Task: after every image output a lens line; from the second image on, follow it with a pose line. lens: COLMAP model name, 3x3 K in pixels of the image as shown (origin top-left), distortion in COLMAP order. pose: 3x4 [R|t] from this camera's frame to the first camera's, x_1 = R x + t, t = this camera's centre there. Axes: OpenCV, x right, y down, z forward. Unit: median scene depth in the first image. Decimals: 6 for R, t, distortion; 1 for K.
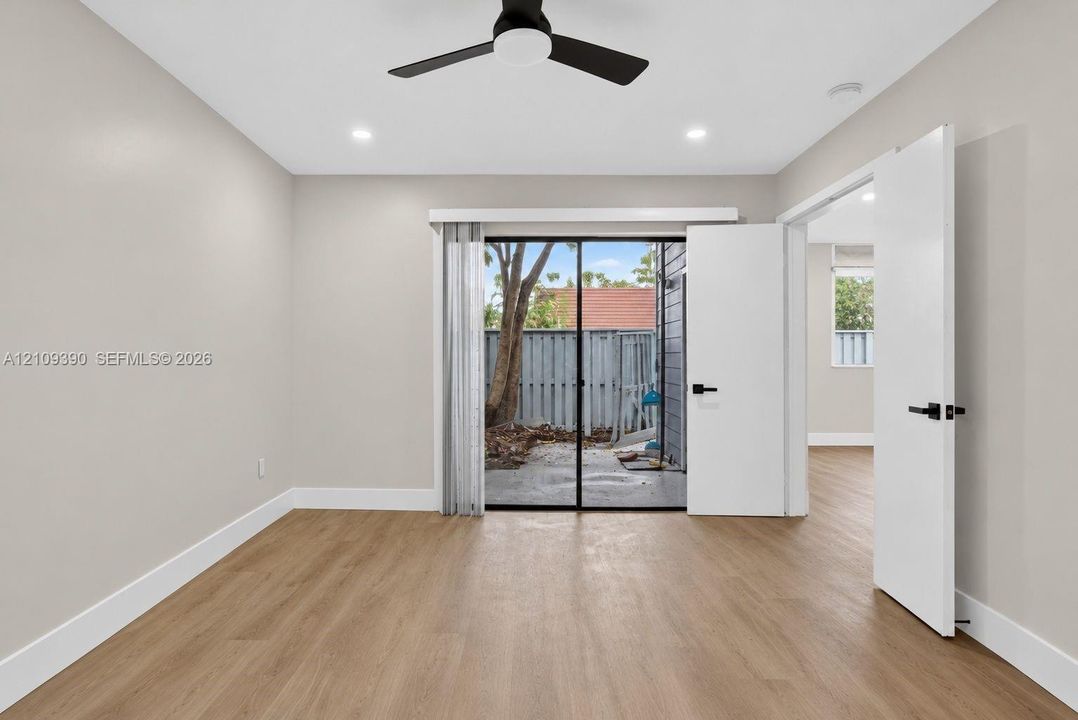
lens RADIAL K [[582.7, 0, 515.3], [0, 582.7, 362.9], [0, 0, 1]] dist [0.001097, 0.000082]
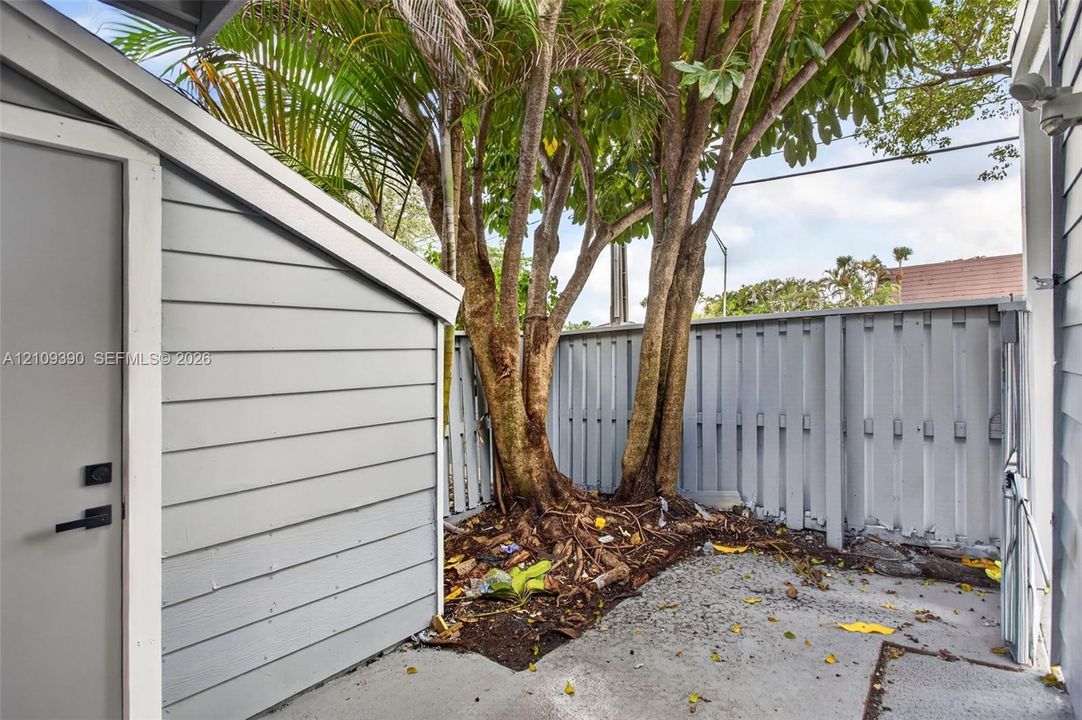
lens RADIAL K [[522.5, 0, 535.5], [0, 522.5, 358.1], [0, 0, 1]] dist [-0.004426, -0.000705]
pose [[0.769394, -0.026997, -0.638203, 0.206161], [0.027196, 0.999585, -0.009497, -0.023453], [0.638195, -0.010050, 0.769809, 0.535241]]
